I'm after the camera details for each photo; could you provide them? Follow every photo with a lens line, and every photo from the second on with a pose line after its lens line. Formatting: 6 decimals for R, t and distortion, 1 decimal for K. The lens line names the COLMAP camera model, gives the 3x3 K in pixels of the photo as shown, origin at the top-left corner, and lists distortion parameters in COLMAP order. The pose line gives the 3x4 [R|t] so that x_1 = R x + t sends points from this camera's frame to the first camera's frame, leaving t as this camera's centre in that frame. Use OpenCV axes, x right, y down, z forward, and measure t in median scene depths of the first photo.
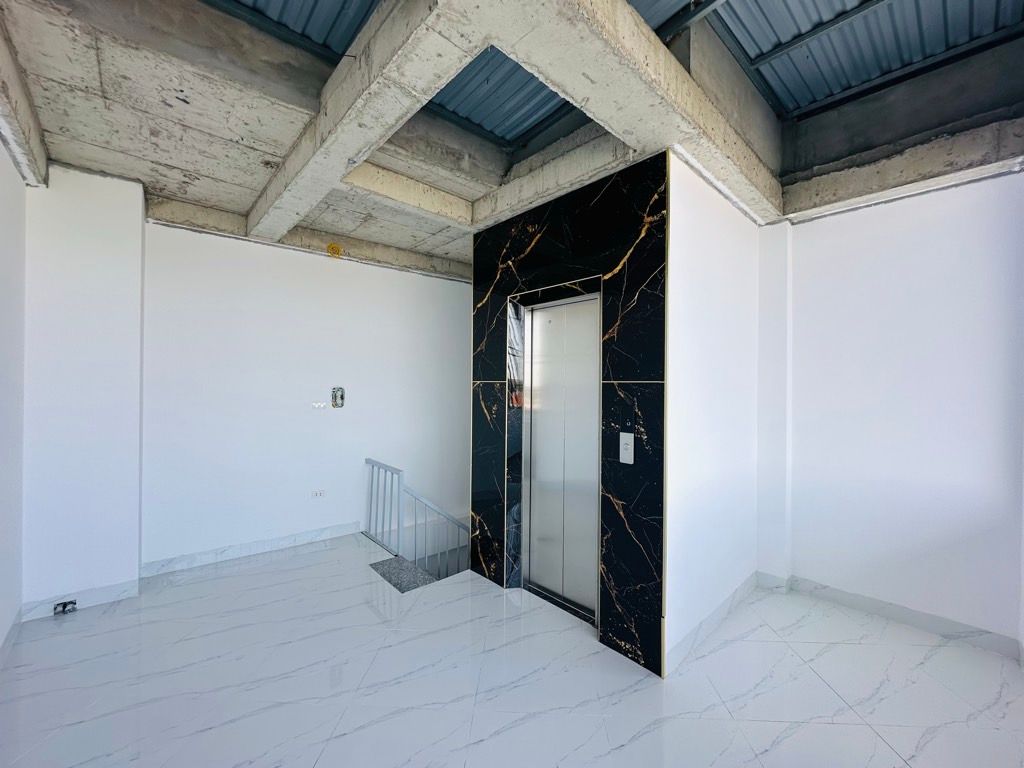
lens RADIAL K [[411.2, 0, 514.4], [0, 411.2, 385.8], [0, 0, 1]] dist [-0.004430, 0.001305]
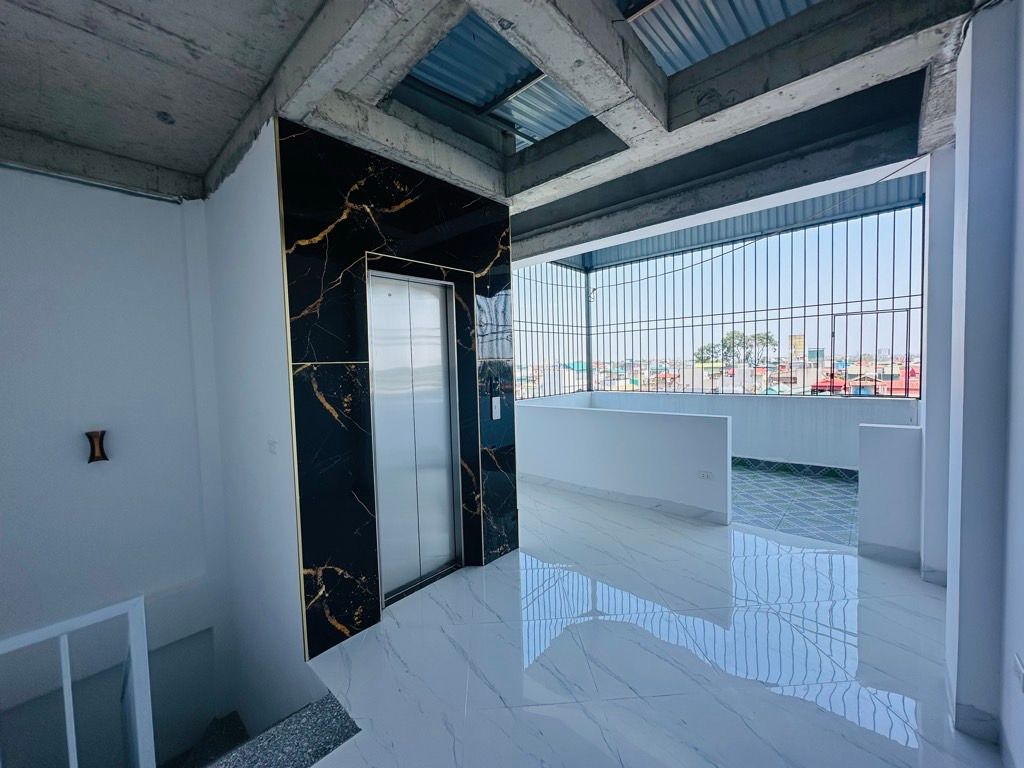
lens RADIAL K [[411.2, 0, 505.3], [0, 411.2, 380.8], [0, 0, 1]] dist [-0.004430, 0.001305]
pose [[-0.087797, -0.051241, 0.994820, -0.779044], [0.026626, 0.998199, 0.053765, -0.009326], [-0.995783, 0.031208, -0.086274, 0.775815]]
